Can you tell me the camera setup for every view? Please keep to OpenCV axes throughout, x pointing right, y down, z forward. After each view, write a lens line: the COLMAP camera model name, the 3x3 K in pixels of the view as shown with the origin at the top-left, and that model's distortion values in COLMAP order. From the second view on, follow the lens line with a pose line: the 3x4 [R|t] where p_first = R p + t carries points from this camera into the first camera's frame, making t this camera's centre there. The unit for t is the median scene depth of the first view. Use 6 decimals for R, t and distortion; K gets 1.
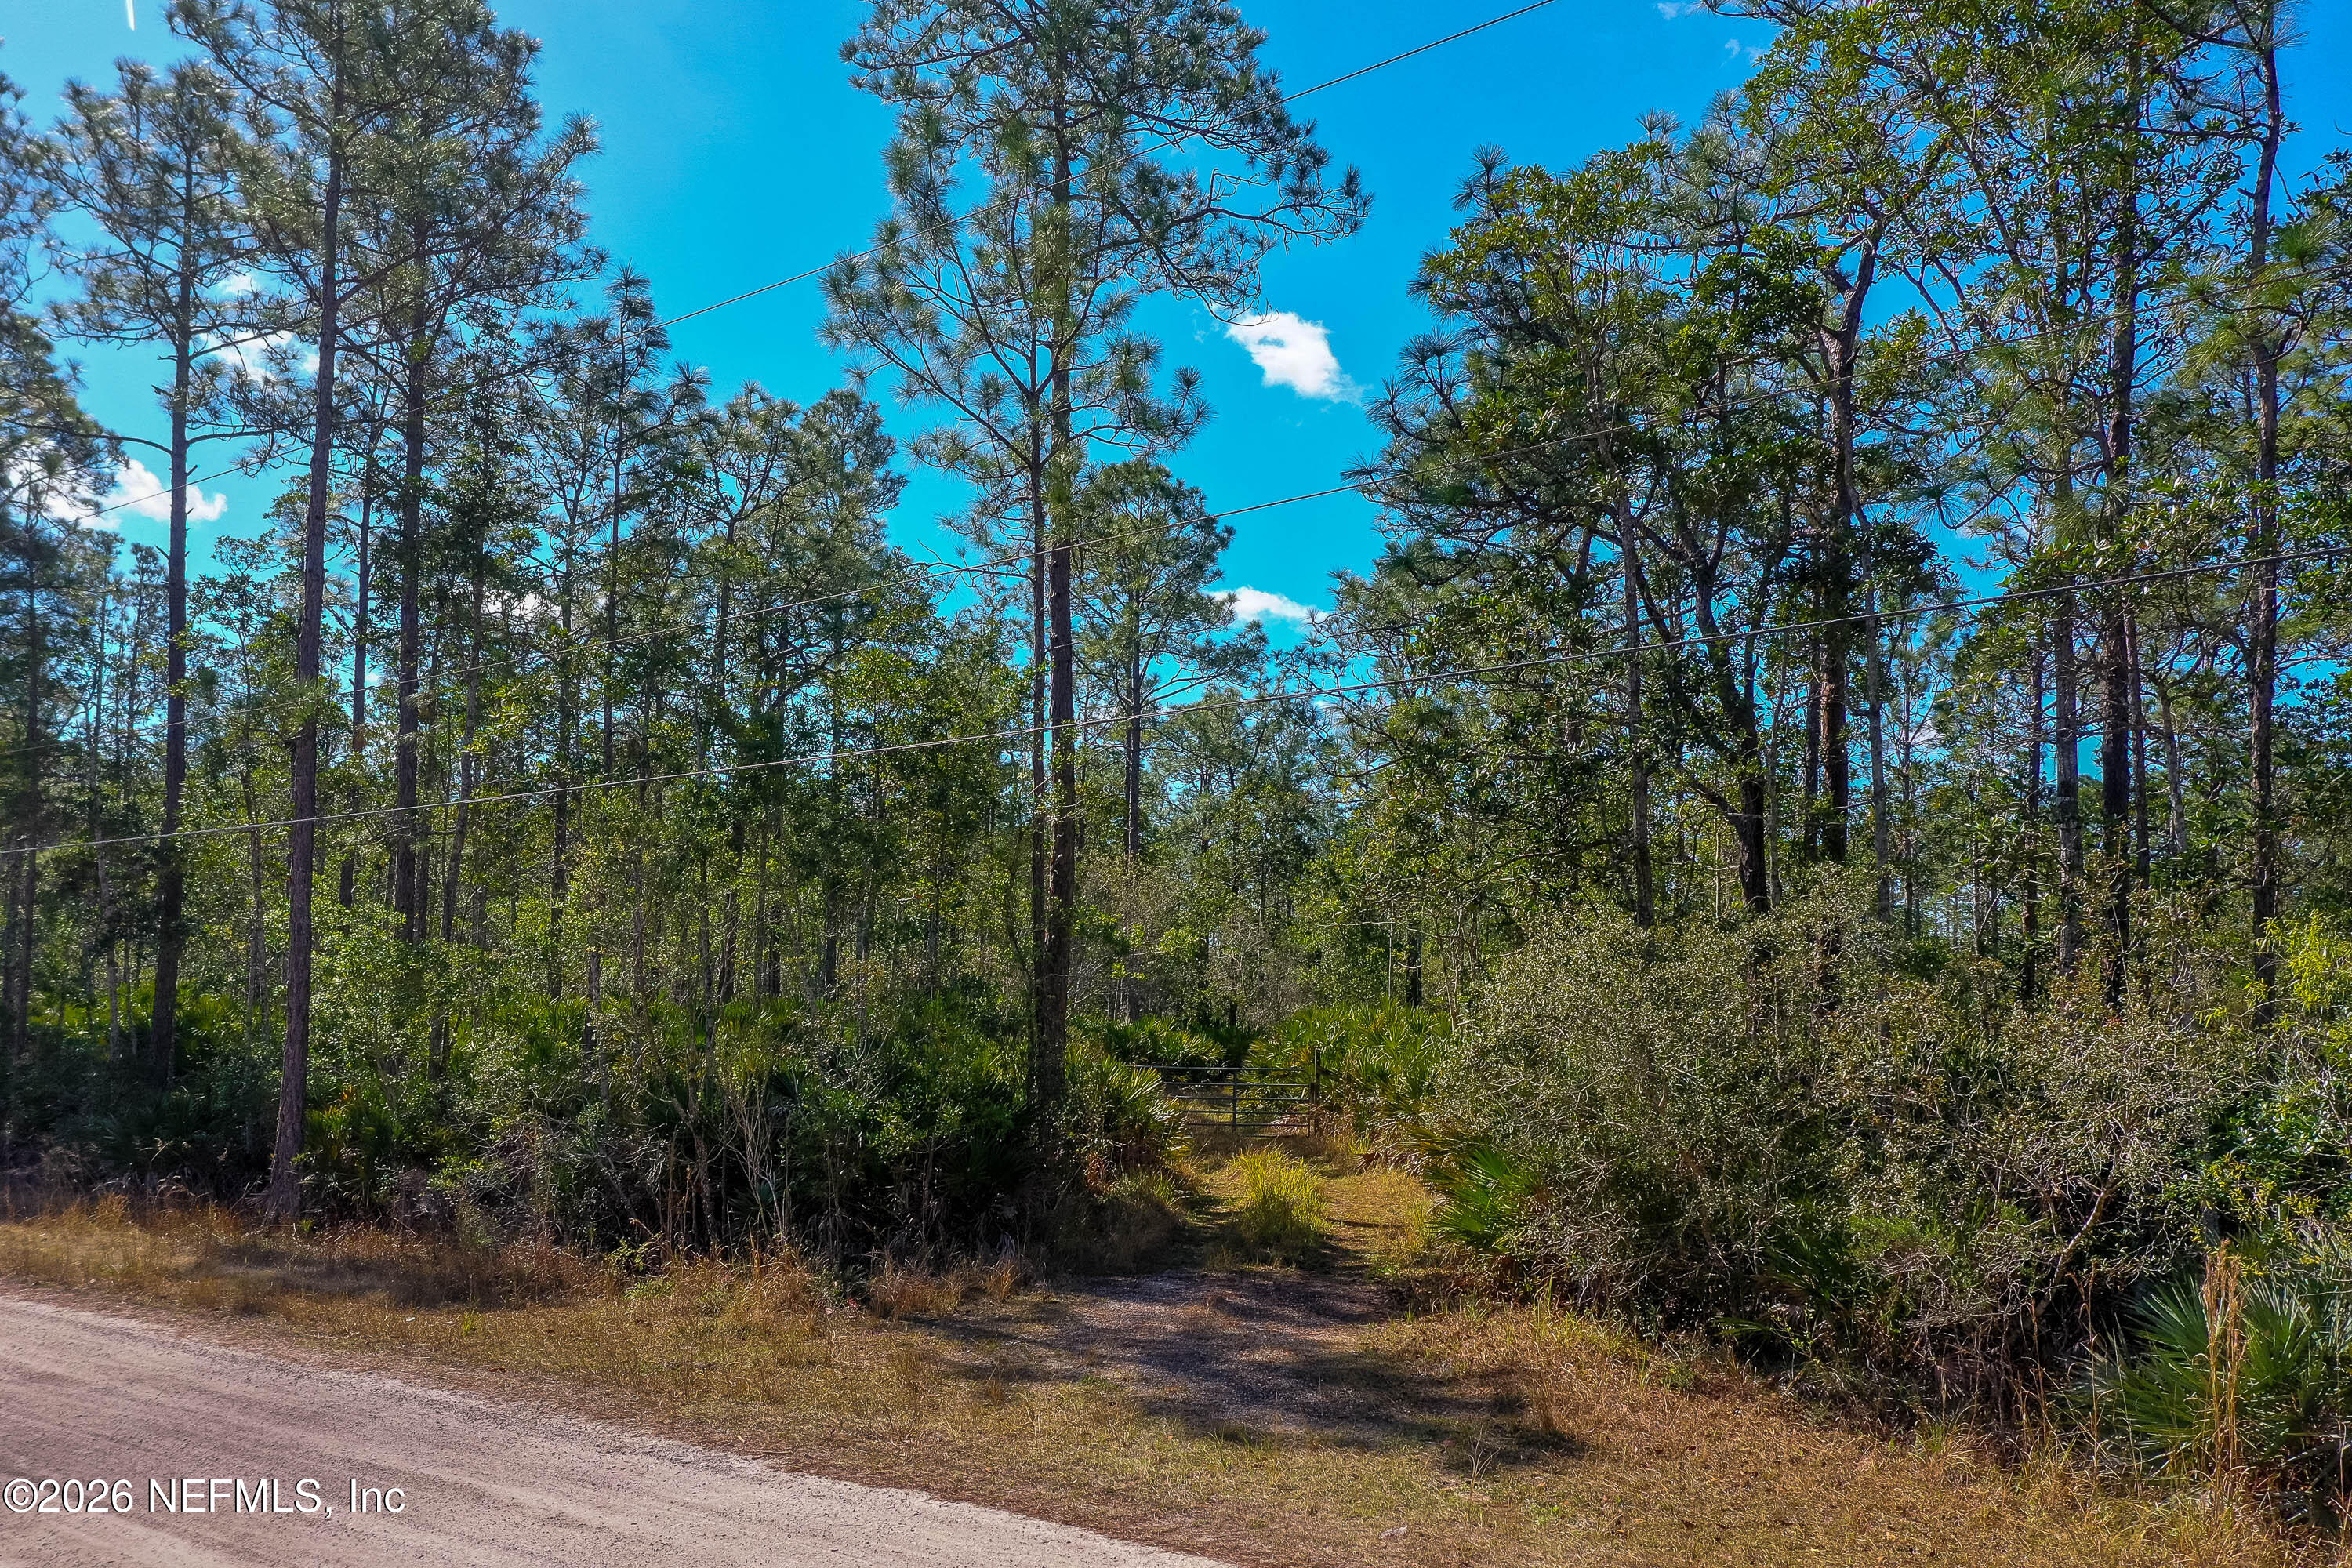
lens RADIAL K [[2067.5, 0, 1173.2], [0, 2067.5, 835.4], [0, 0, 1]] dist [0.017792, 0.018901]
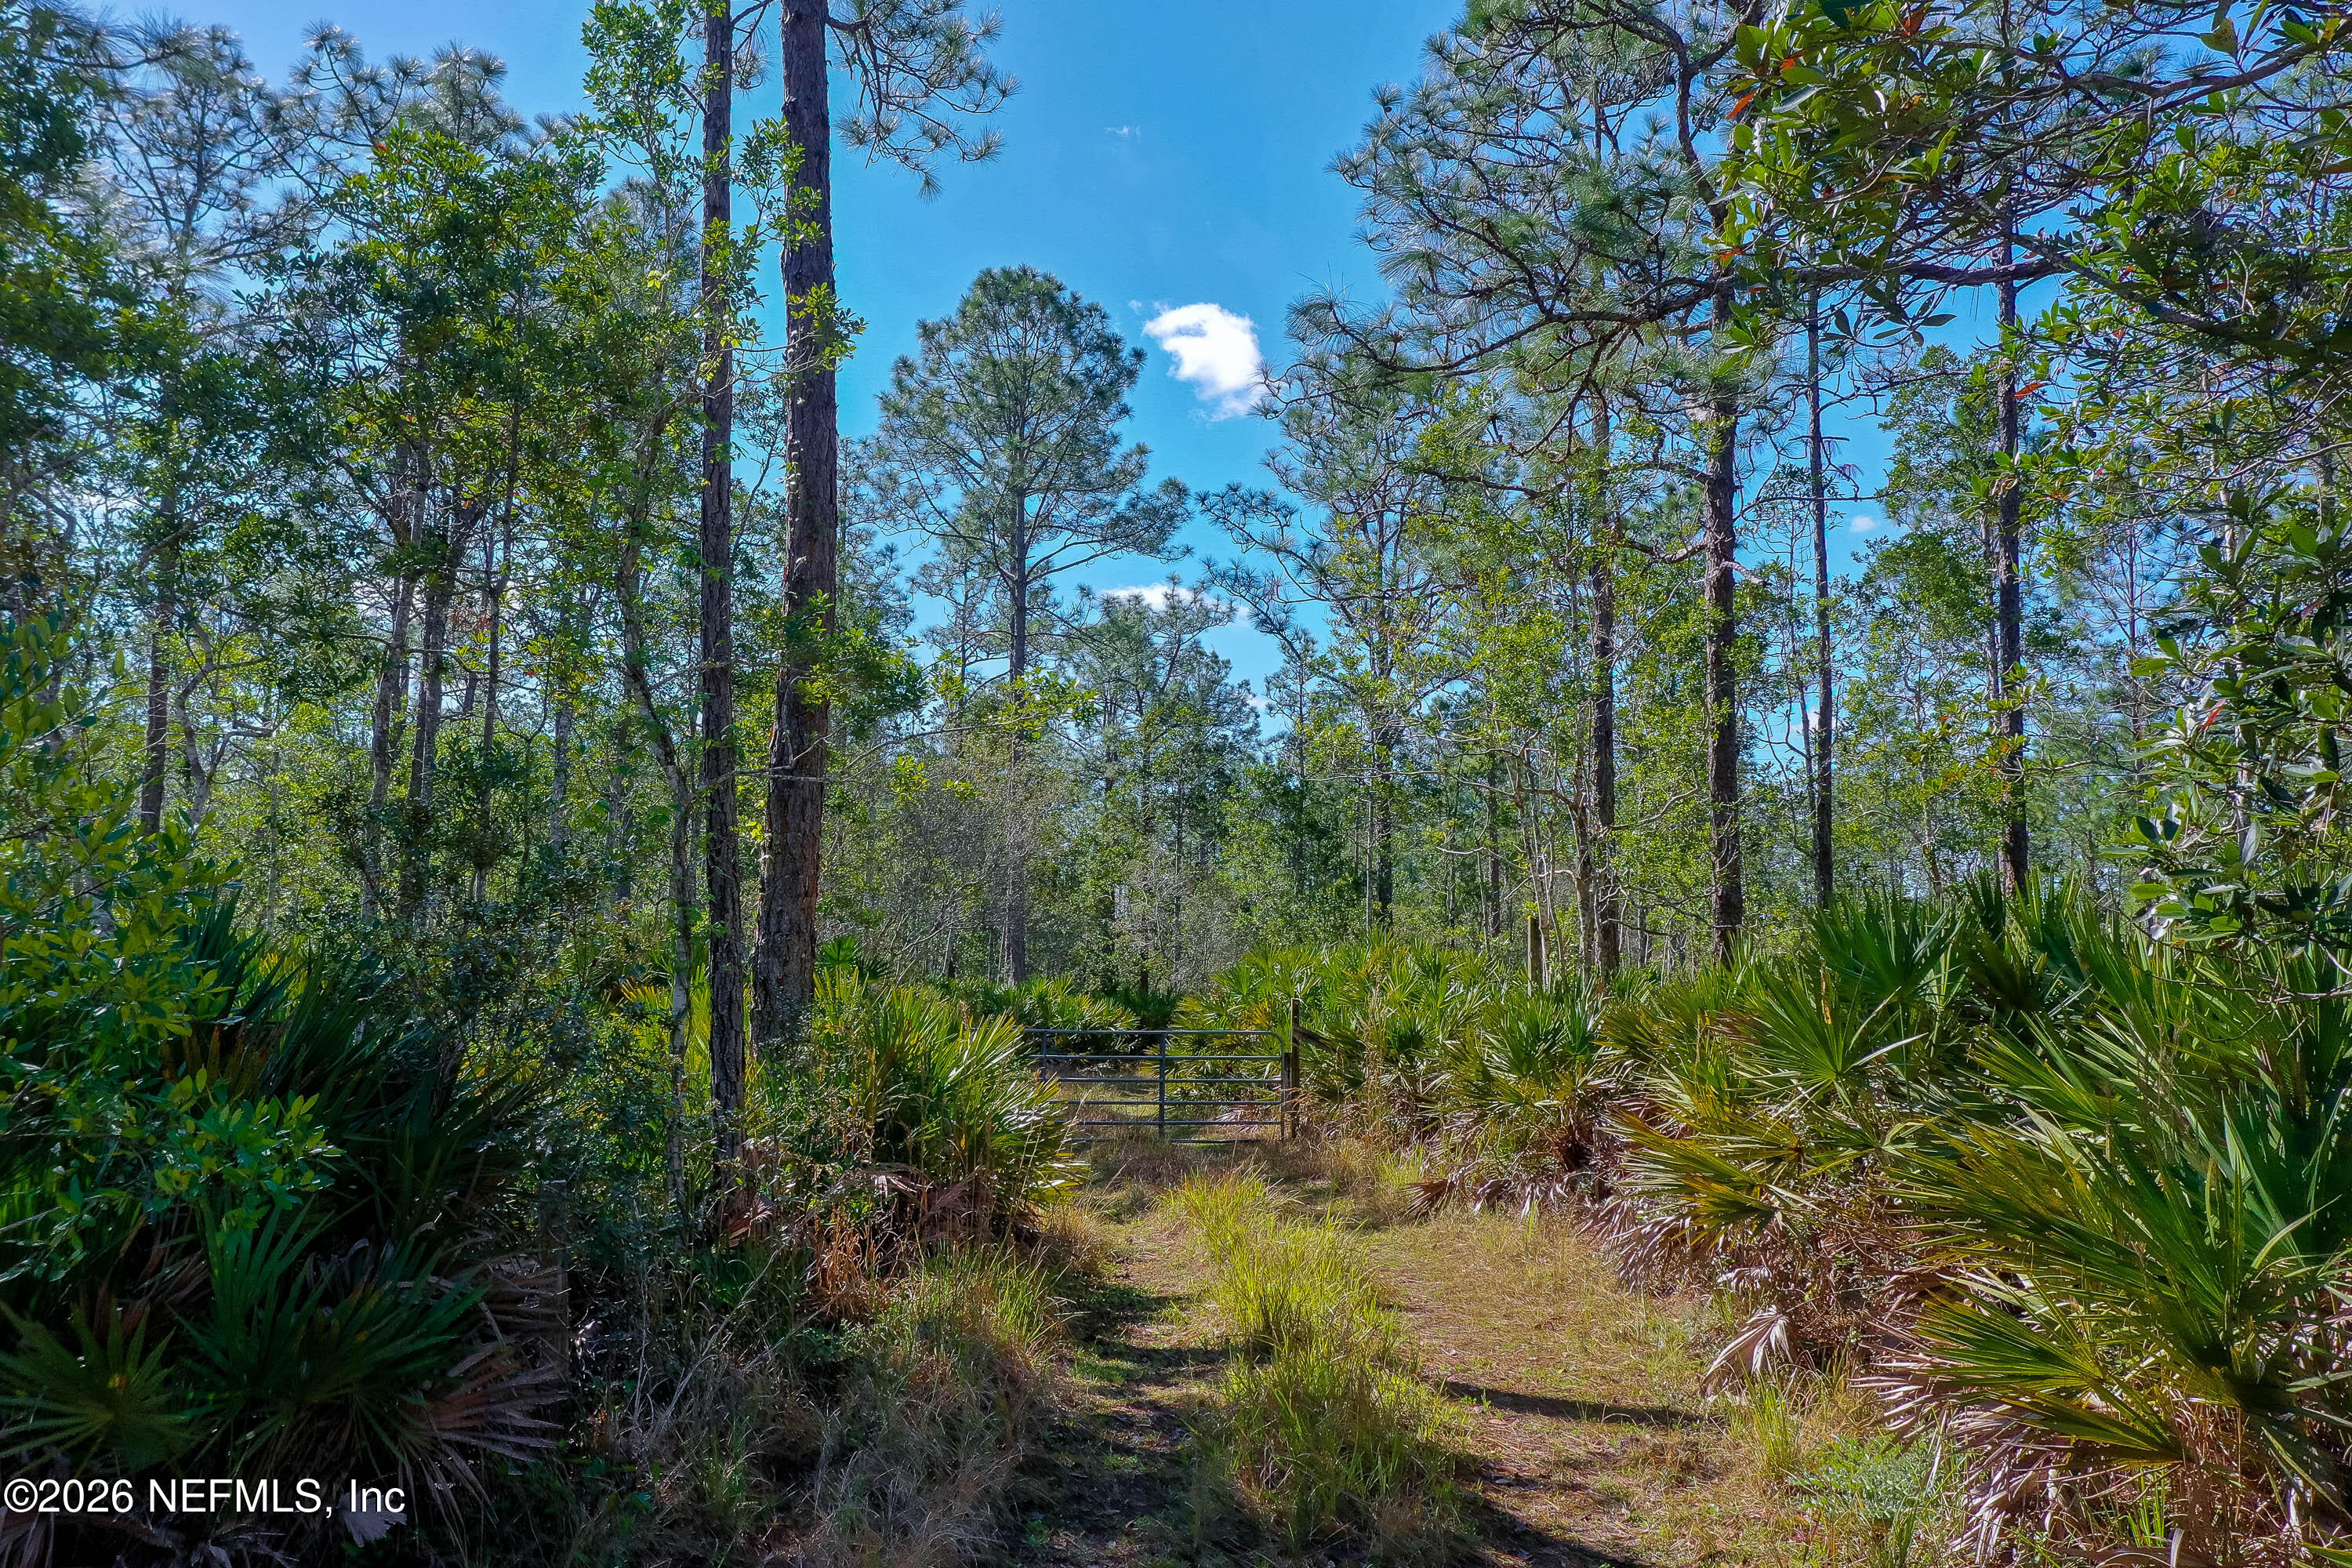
lens RADIAL K [[2067.5, 0, 1173.2], [0, 2067.5, 835.4], [0, 0, 1]] dist [0.017792, 0.018901]
pose [[0.998904, -0.006672, 0.046327, 0.003308], [0.006357, 0.999956, 0.006947, 0.032575], [-0.046371, -0.006645, 0.998902, 0.251171]]
